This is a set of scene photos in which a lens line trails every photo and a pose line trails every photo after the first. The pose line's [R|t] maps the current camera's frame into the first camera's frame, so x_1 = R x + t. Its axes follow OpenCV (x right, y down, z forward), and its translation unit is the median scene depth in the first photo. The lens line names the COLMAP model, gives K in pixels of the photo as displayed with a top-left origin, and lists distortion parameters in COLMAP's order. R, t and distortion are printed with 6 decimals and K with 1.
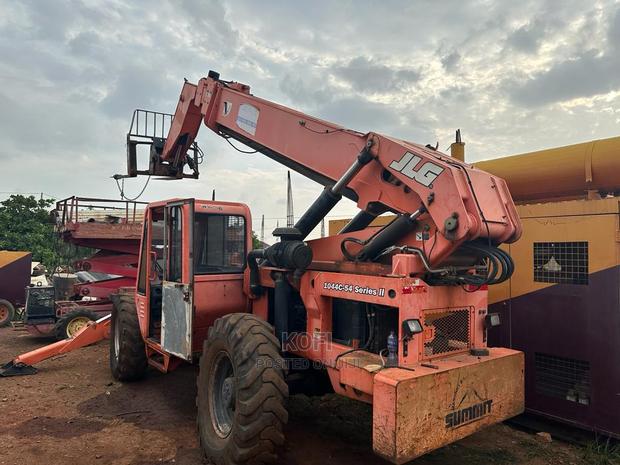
lens RADIAL K [[437.1, 0, 314.4], [0, 437.1, 237.4], [0, 0, 1]] dist [0.083342, -0.108292]
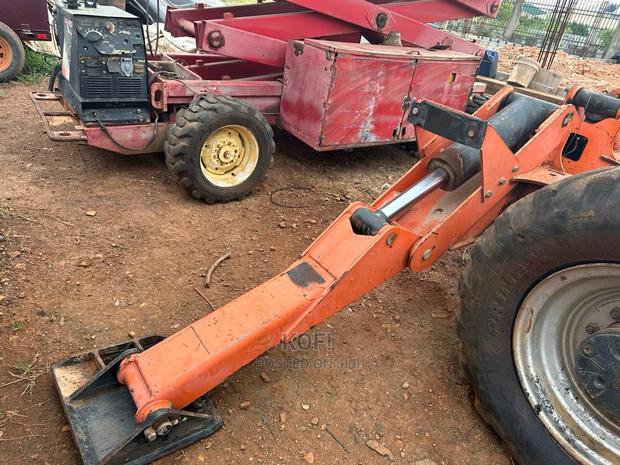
lens RADIAL K [[436.6, 0, 308.8], [0, 436.6, 238.8], [0, 0, 1]] dist [0.101914, -0.150675]
pose [[0.991748, 0.125670, 0.025374, -0.799373], [-0.120036, 0.840665, 0.528085, 0.104800], [0.045034, -0.526773, 0.848812, 1.125641]]
